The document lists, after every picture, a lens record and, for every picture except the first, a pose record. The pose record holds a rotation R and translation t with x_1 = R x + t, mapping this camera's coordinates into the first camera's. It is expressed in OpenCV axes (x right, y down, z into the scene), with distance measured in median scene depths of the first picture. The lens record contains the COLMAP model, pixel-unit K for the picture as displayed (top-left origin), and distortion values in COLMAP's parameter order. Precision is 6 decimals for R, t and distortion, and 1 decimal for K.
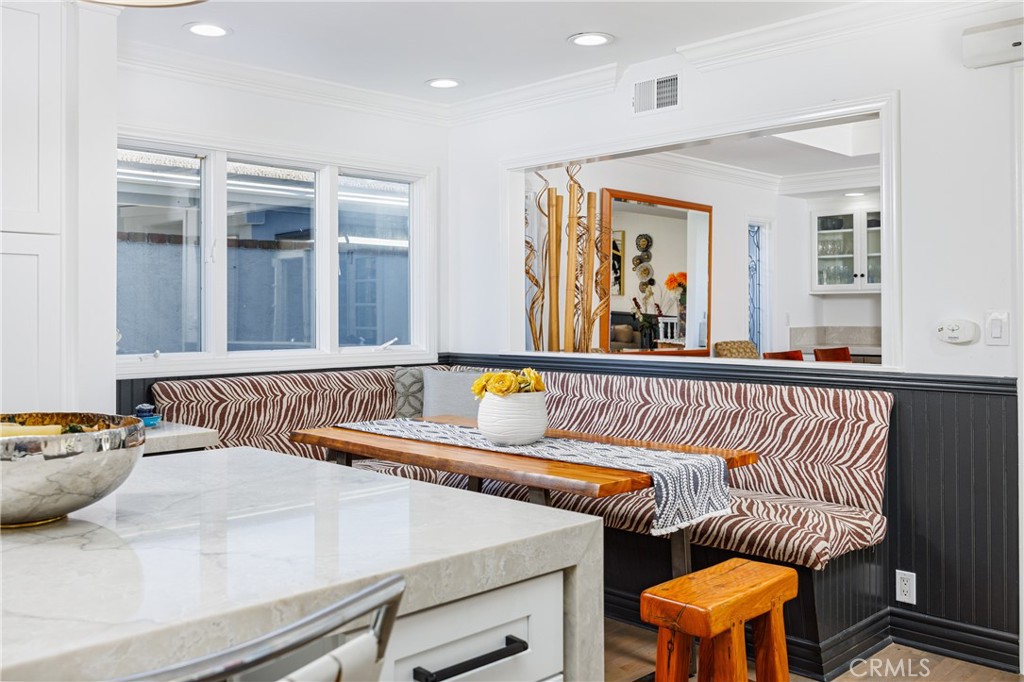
lens RADIAL K [[1085.4, 0, 681.6], [0, 1085.4, 314.1], [0, 0, 1]] dist [-0.008104, 0.014214]
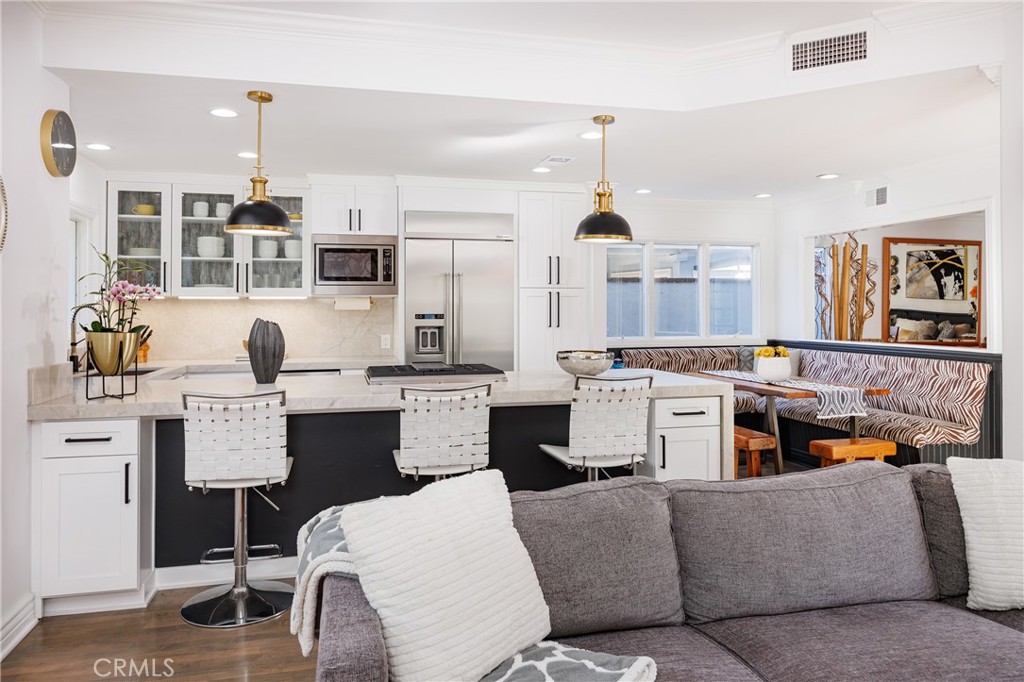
lens RADIAL K [[731.0, 0, 478.9], [0, 731.0, 302.7], [0, 0, 1]] dist [-0.003999, 0.011774]
pose [[0.794056, -0.011201, -0.607741, 0.184444], [0.001819, 0.999870, -0.016052, -0.009330], [0.607842, 0.011640, 0.793973, -0.354366]]
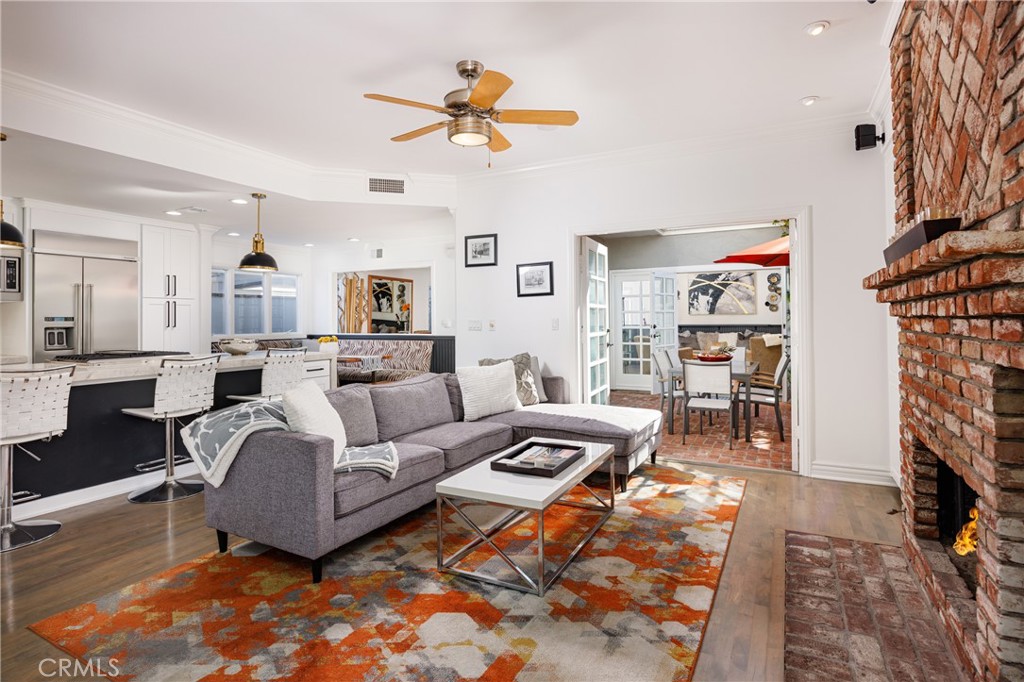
lens RADIAL K [[499.7, 0, 512.0], [0, 499.7, 310.6], [0, 0, 1]] dist [-0.025403, 0.002364]
pose [[0.984731, -0.003463, 0.174048, 0.114415], [0.006825, 0.999801, -0.018721, 0.000511], [-0.173949, 0.019623, 0.984559, -0.547372]]
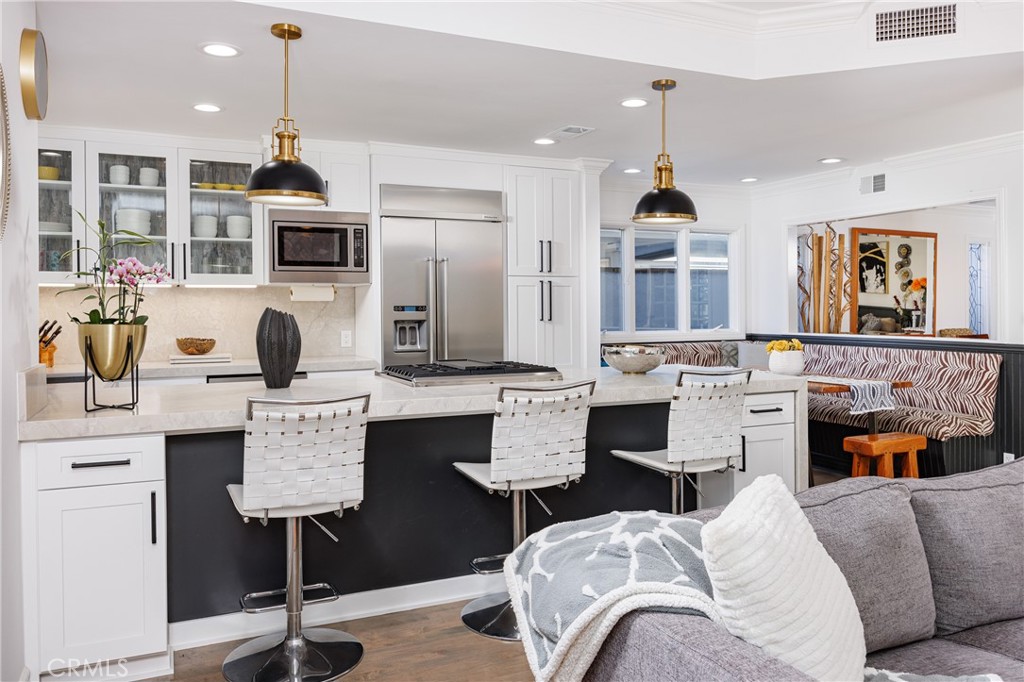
lens RADIAL K [[819.1, 0, 546.2], [0, 819.1, 311.1], [0, 0, 1]] dist [0.002783, -0.011506]
pose [[0.899452, -0.002747, -0.437011, 0.076639], [0.004065, 0.999990, 0.002080, -0.004674], [0.437001, -0.003647, 0.899454, -0.398052]]
